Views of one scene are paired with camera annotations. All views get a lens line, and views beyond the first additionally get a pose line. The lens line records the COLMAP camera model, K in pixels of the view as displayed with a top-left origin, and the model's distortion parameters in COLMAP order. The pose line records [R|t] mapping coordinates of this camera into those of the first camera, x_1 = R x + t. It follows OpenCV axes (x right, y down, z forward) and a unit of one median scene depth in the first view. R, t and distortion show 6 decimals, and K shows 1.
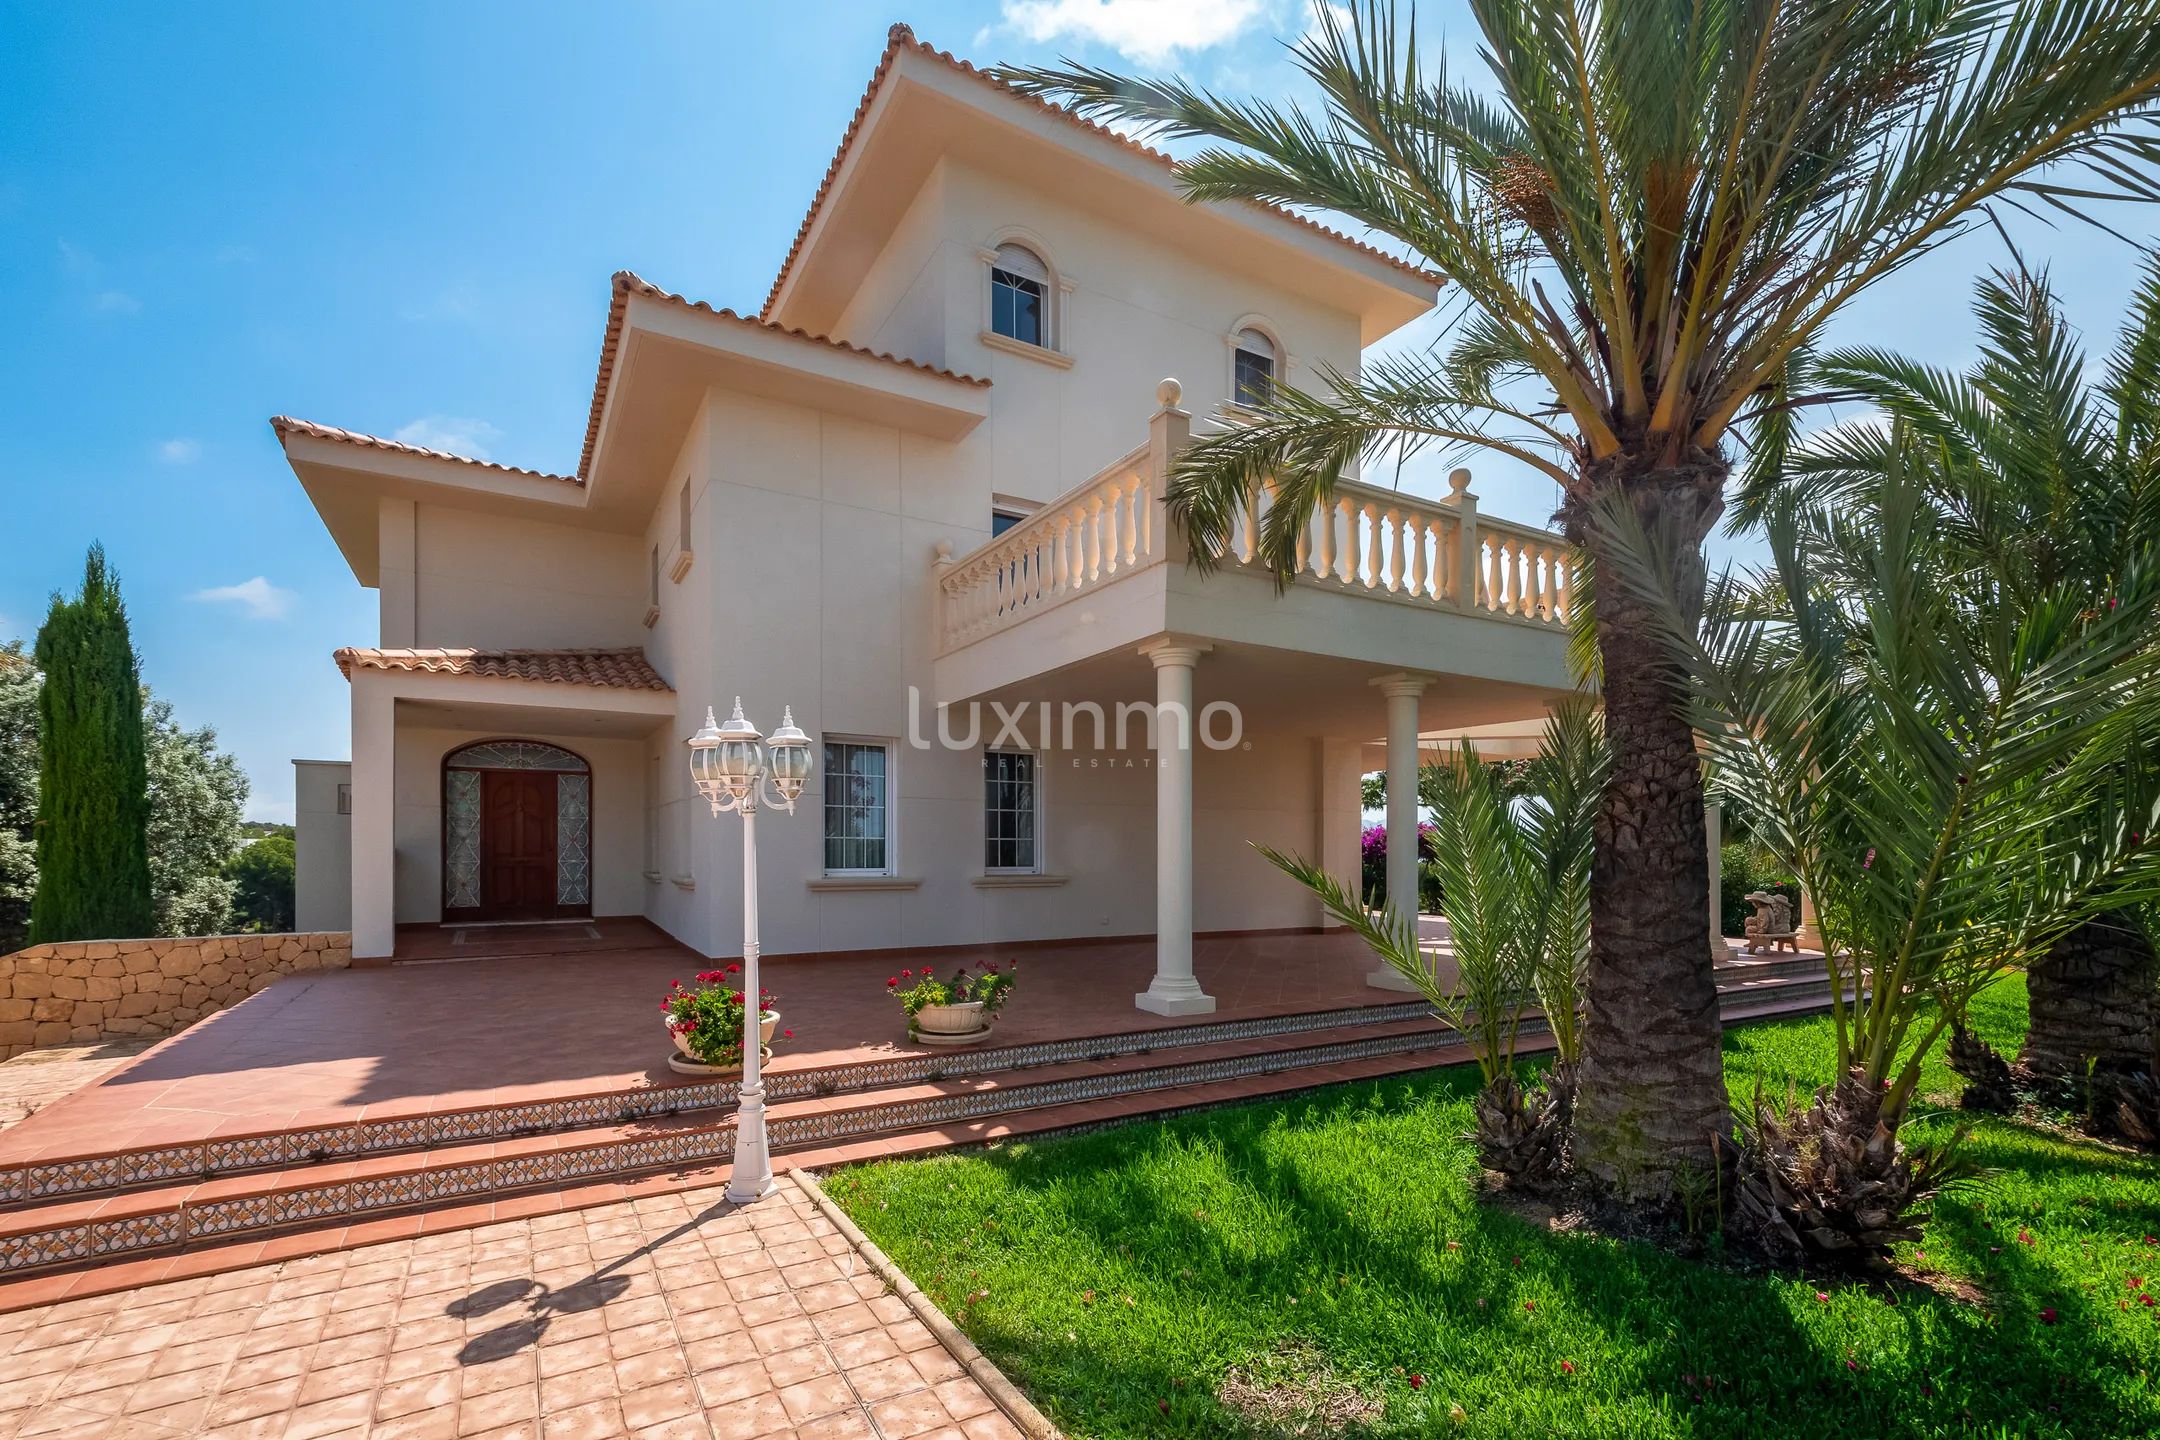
lens RADIAL K [[962.5, 0, 1076.2], [0, 962.5, 828.8], [0, 0, 1]] dist [0.017490, 0.000143]
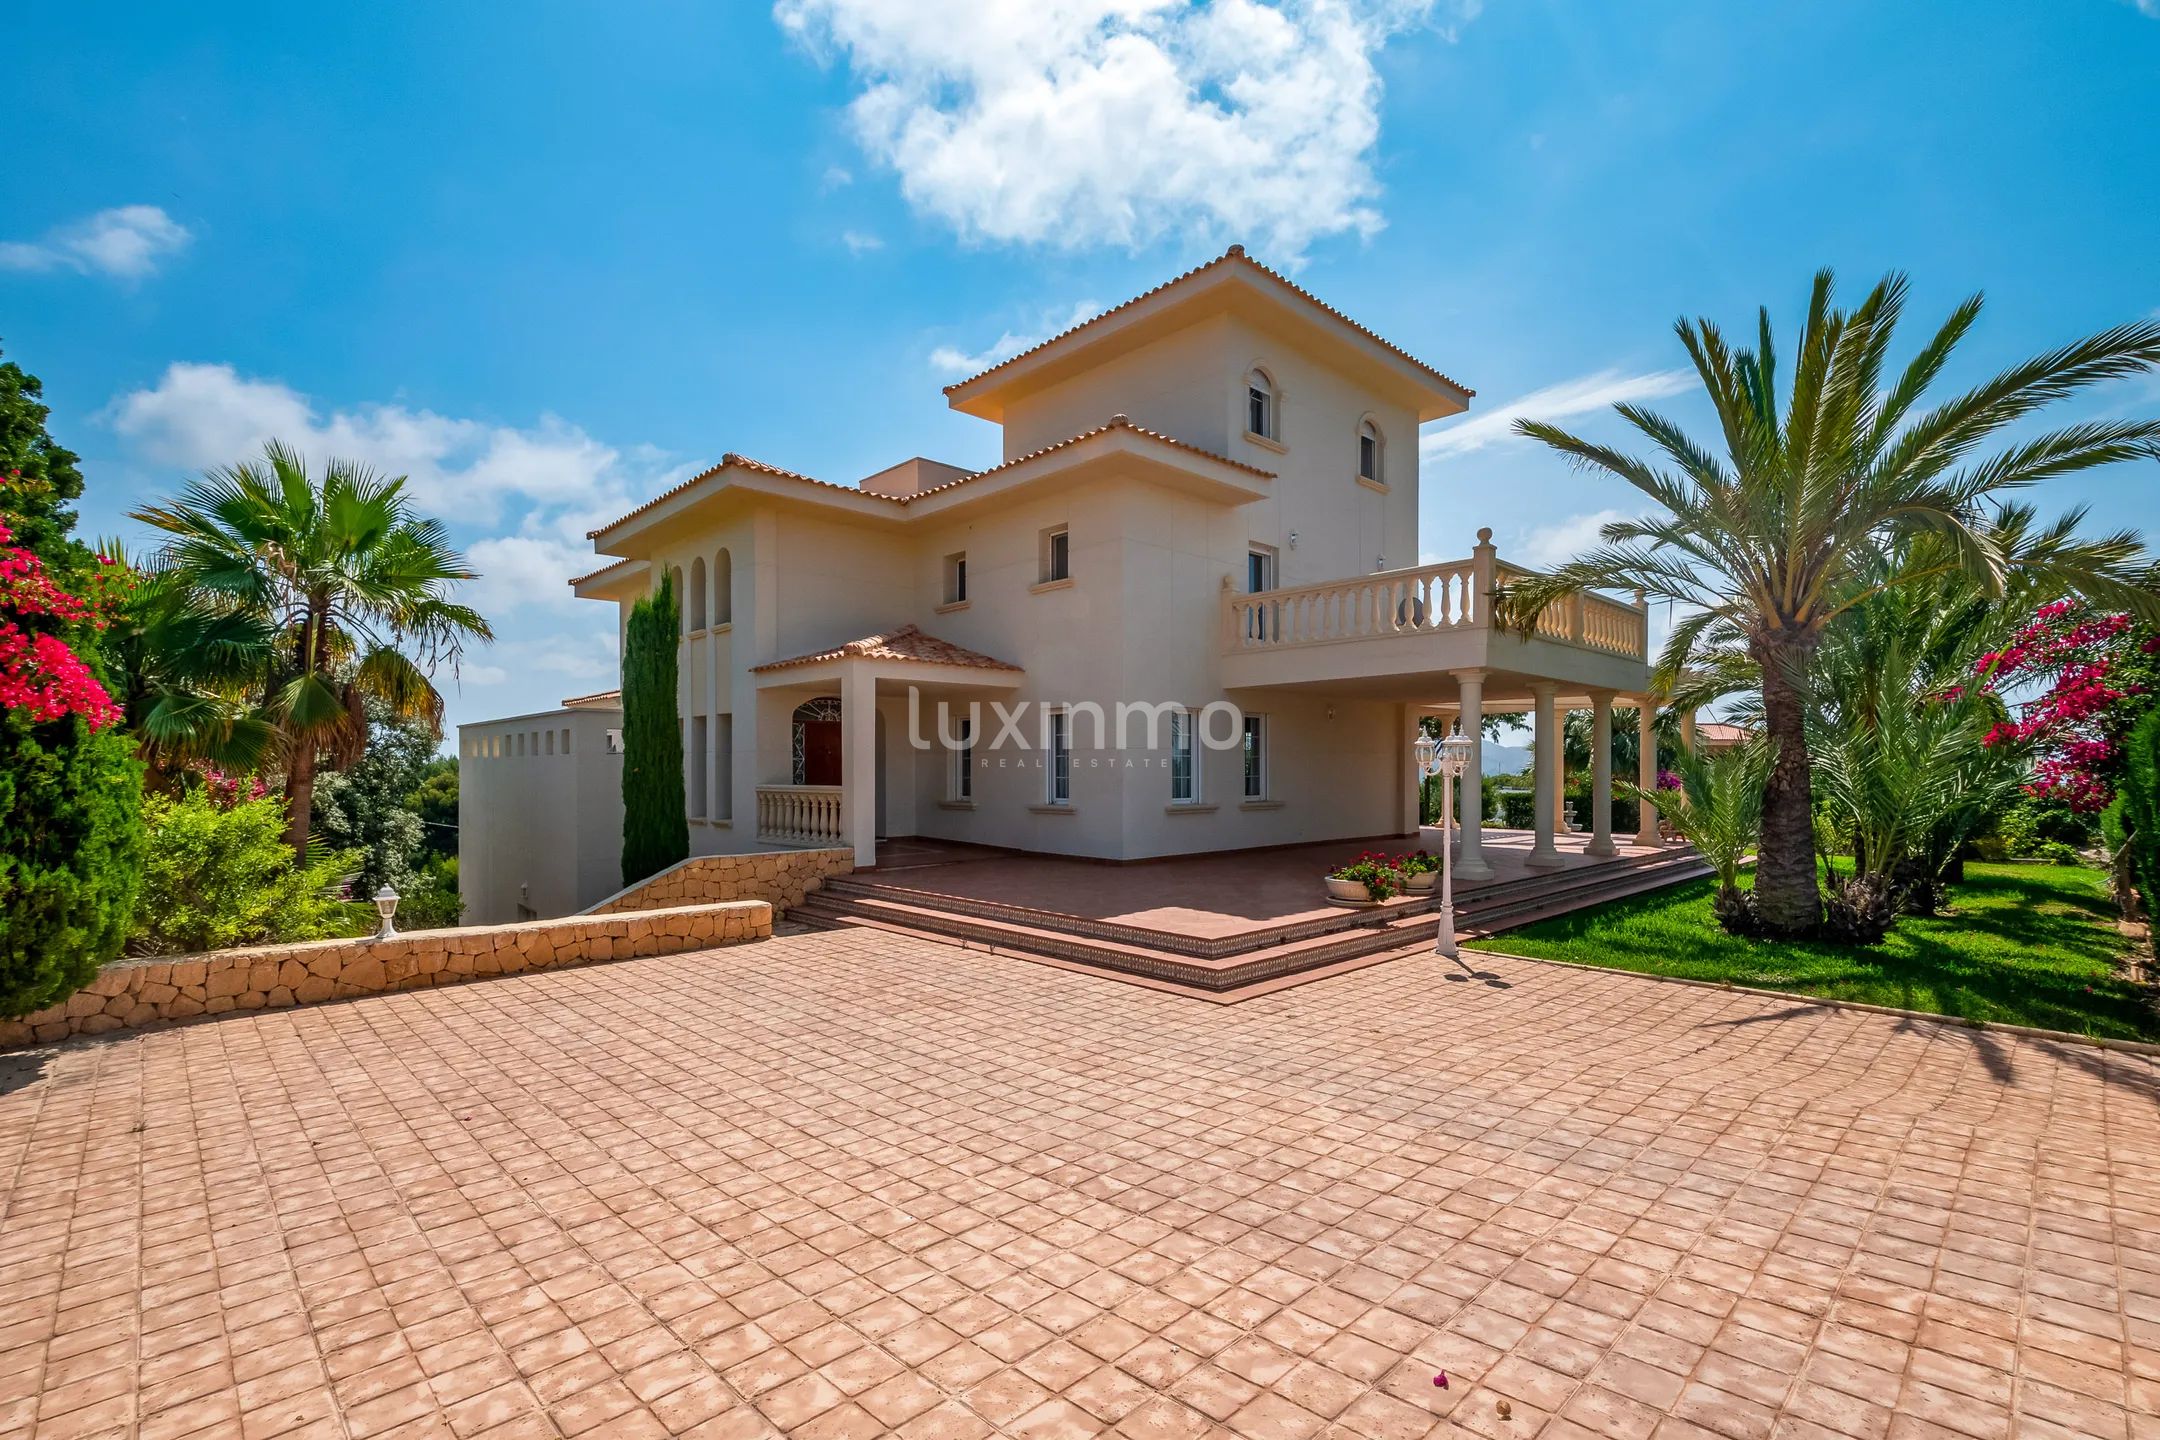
lens RADIAL K [[983.3, 0, 1076.3], [0, 983.3, 759.9], [0, 0, 1]] dist [0.001363, 0.000475]
pose [[0.972144, -0.002019, 0.234374, -1.103503], [-0.001126, 0.999911, 0.013283, -0.054218], [-0.234380, -0.013177, 0.972056, -0.628175]]
